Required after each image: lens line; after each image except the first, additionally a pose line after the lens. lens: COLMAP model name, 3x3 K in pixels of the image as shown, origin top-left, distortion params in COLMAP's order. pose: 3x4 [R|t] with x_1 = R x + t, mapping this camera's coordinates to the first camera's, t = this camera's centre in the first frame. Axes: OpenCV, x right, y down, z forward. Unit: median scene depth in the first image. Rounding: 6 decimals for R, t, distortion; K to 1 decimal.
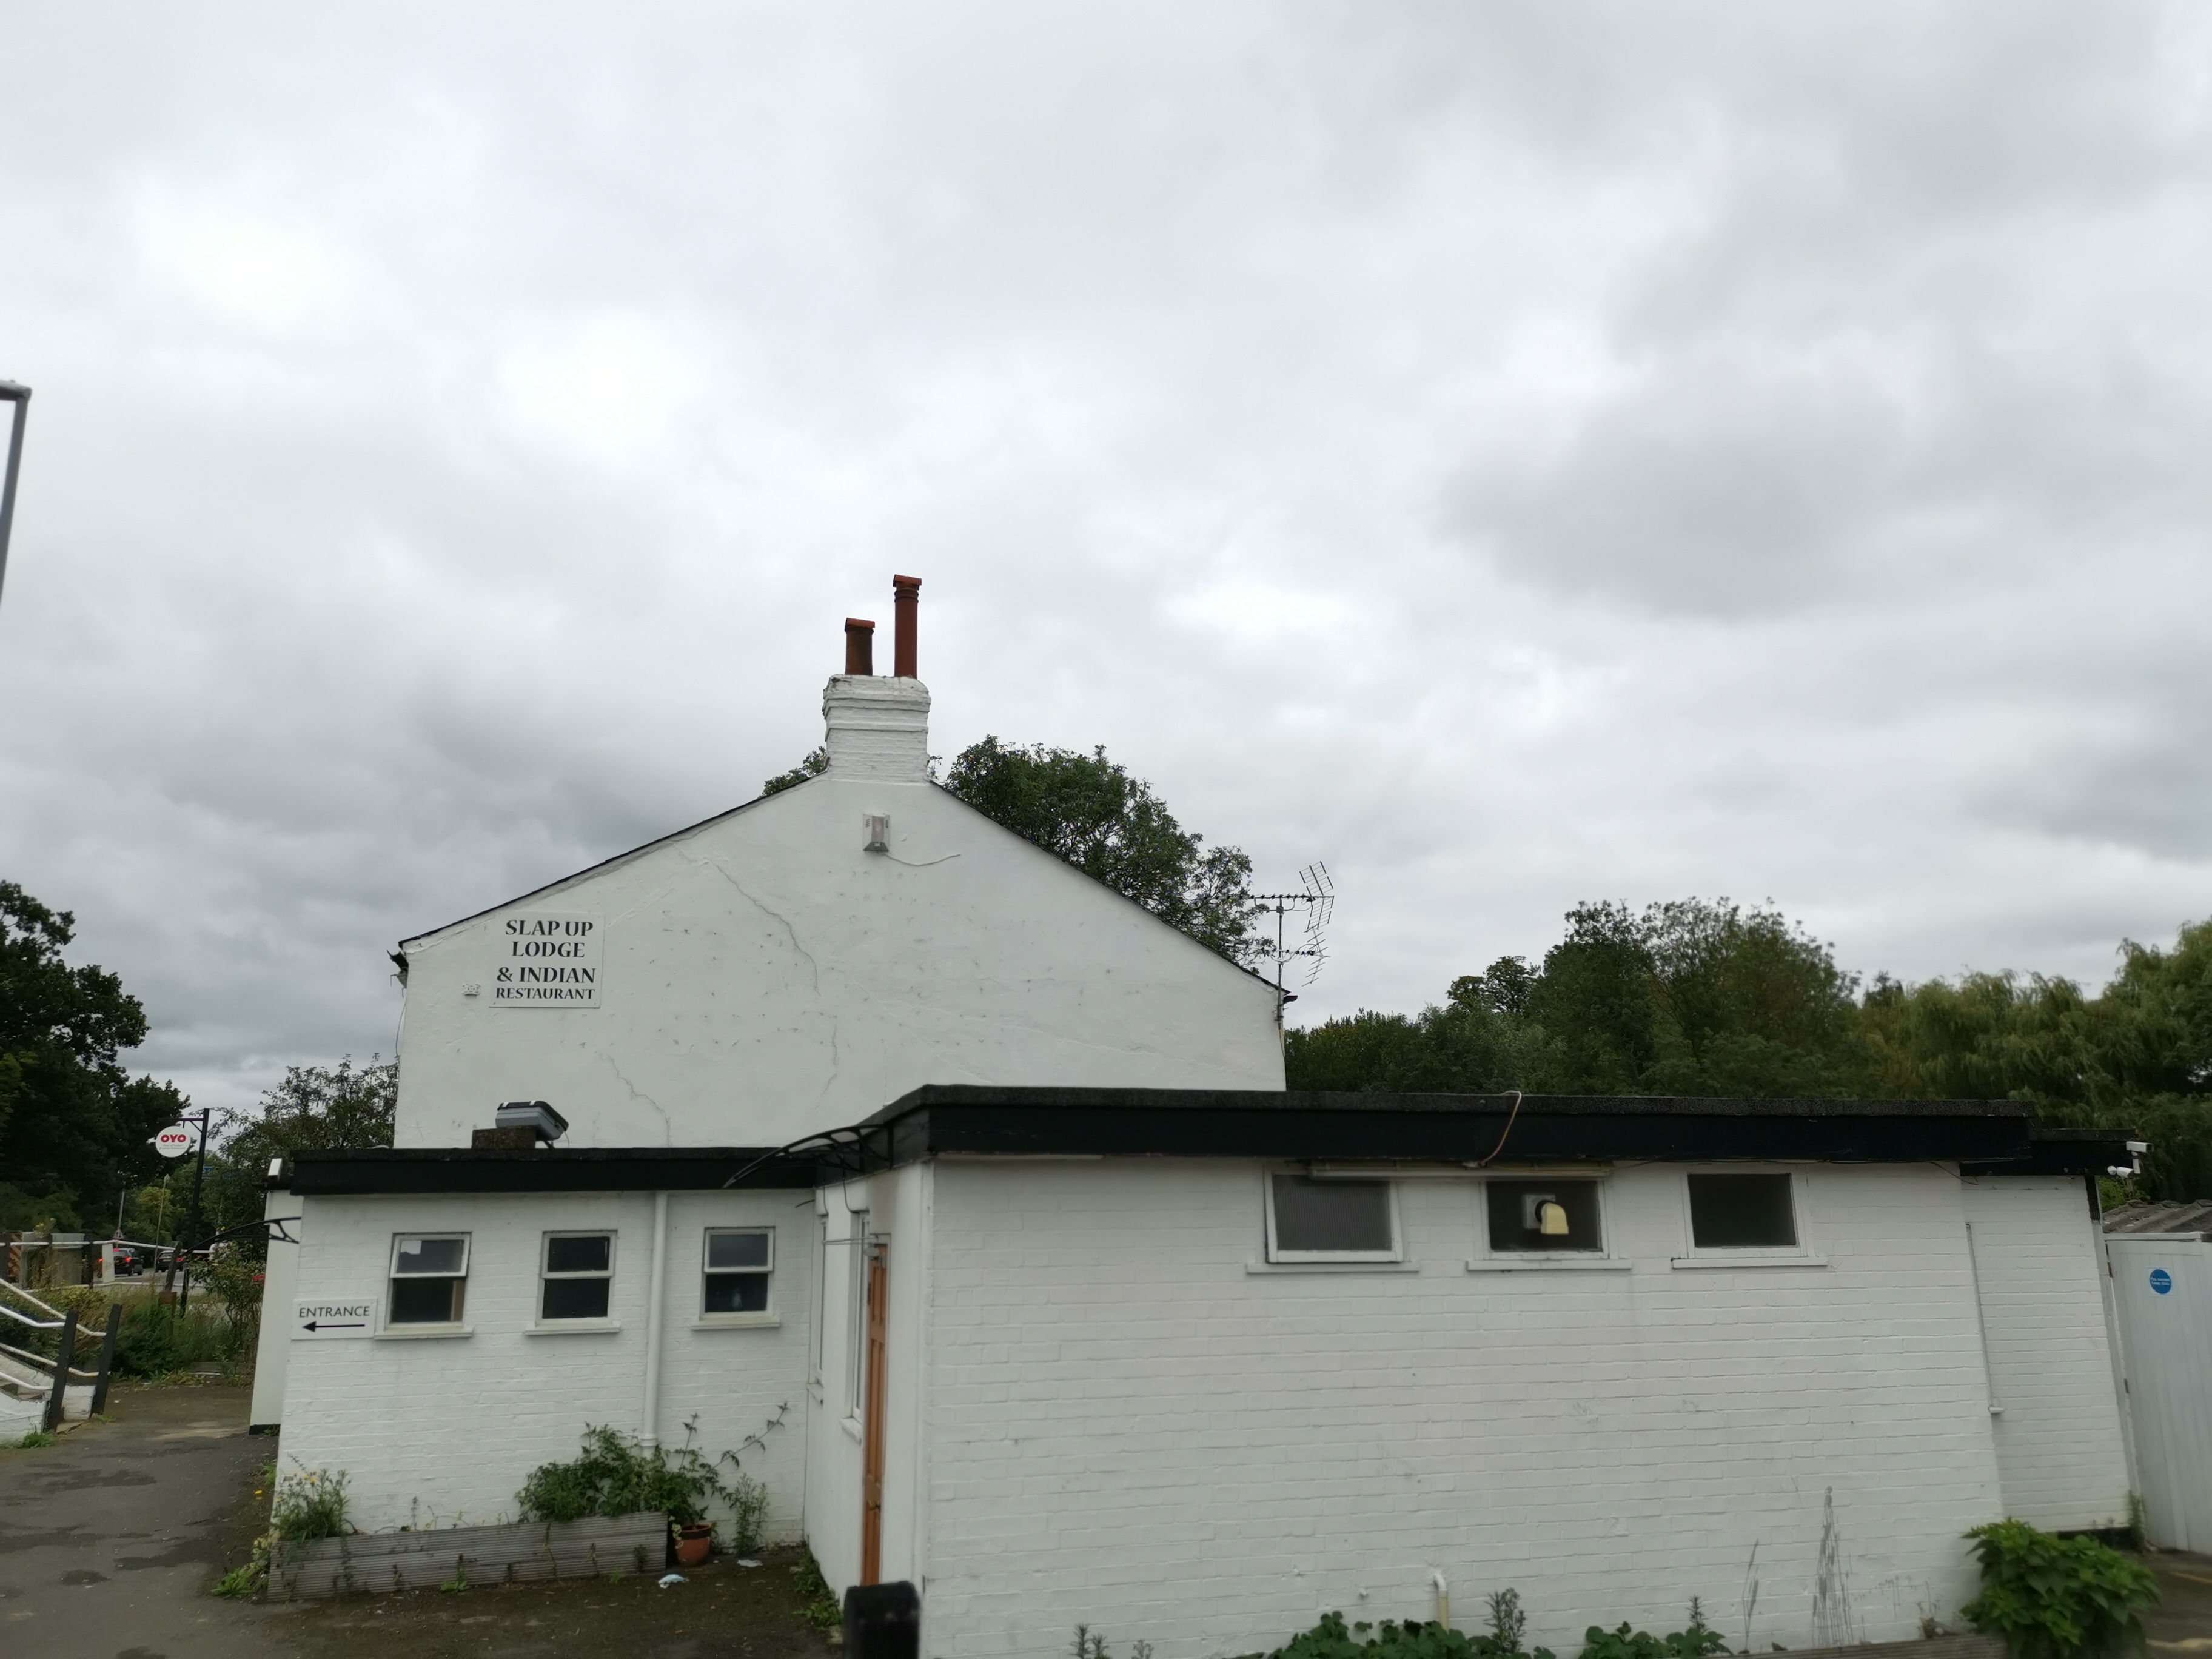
lens RADIAL K [[1634.5, 0, 1145.8], [0, 1634.5, 821.0], [0, 0, 1]] dist [0.060336, -0.057422]
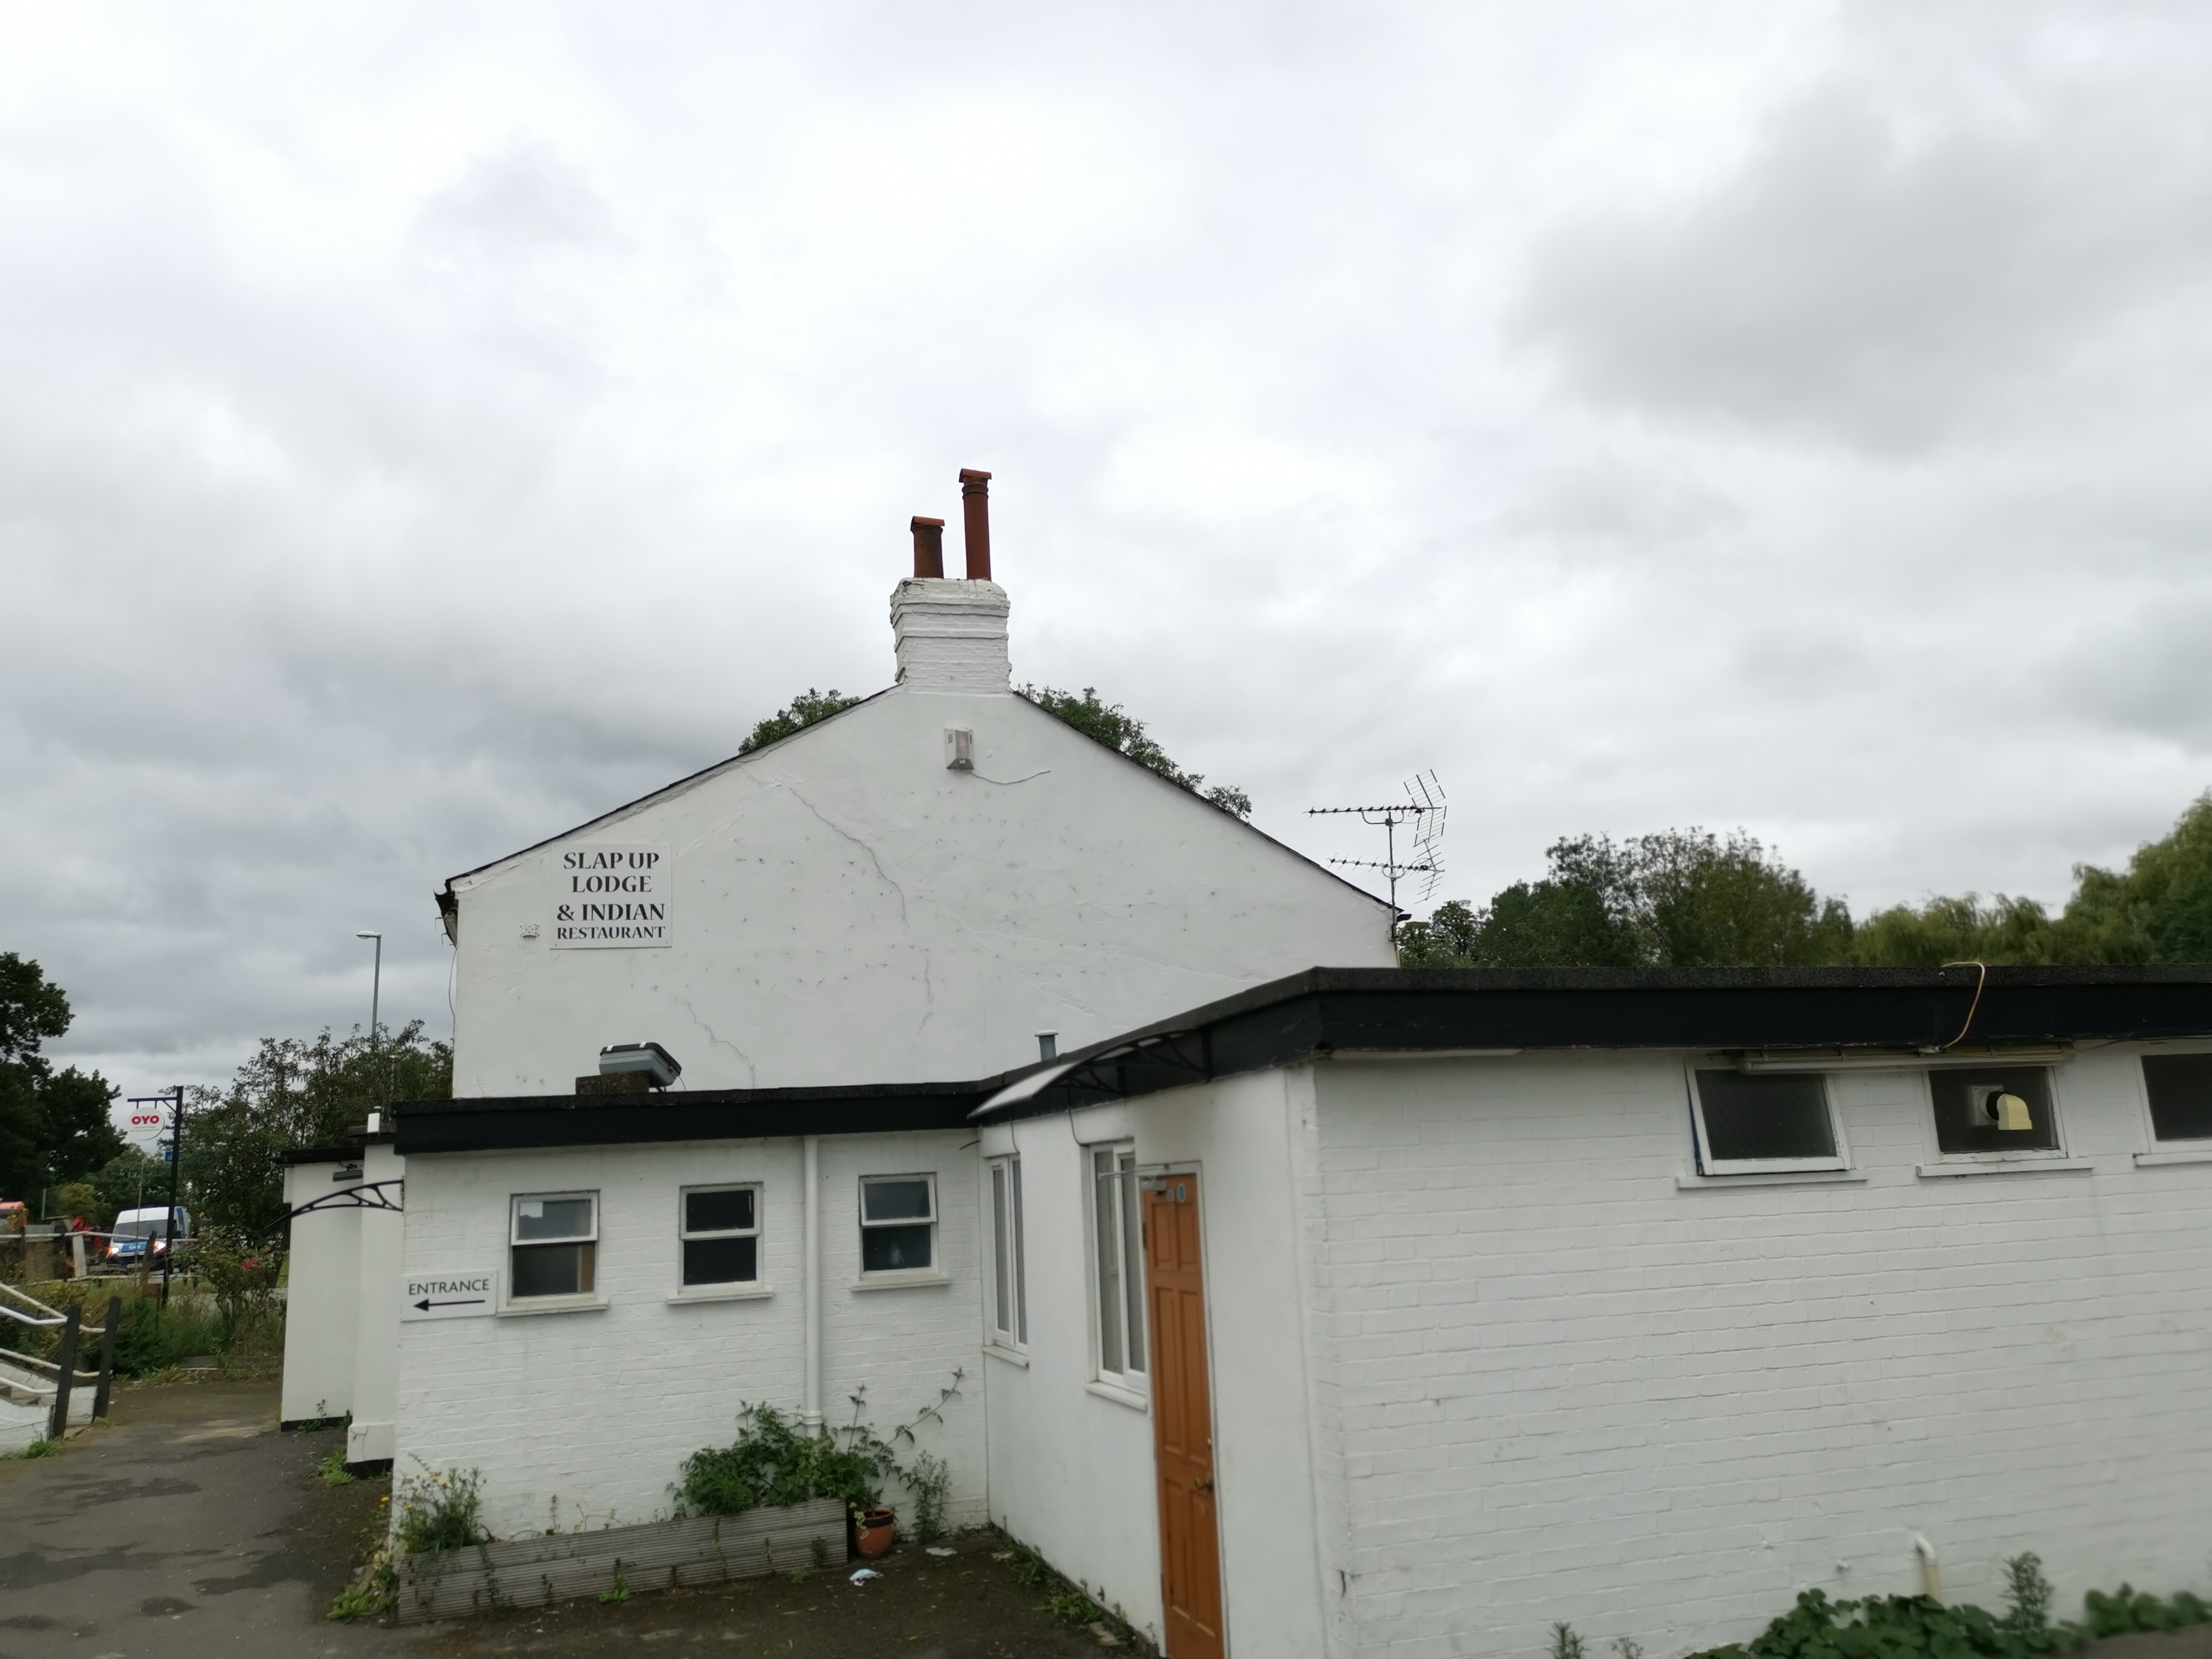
lens RADIAL K [[1634.5, 0, 1145.8], [0, 1634.5, 821.0], [0, 0, 1]] dist [0.060336, -0.057422]
pose [[0.998595, -0.029984, 0.043698, -0.152612], [0.028890, 0.999258, 0.025453, 0.040661], [-0.044429, -0.024155, 0.998720, 0.124623]]
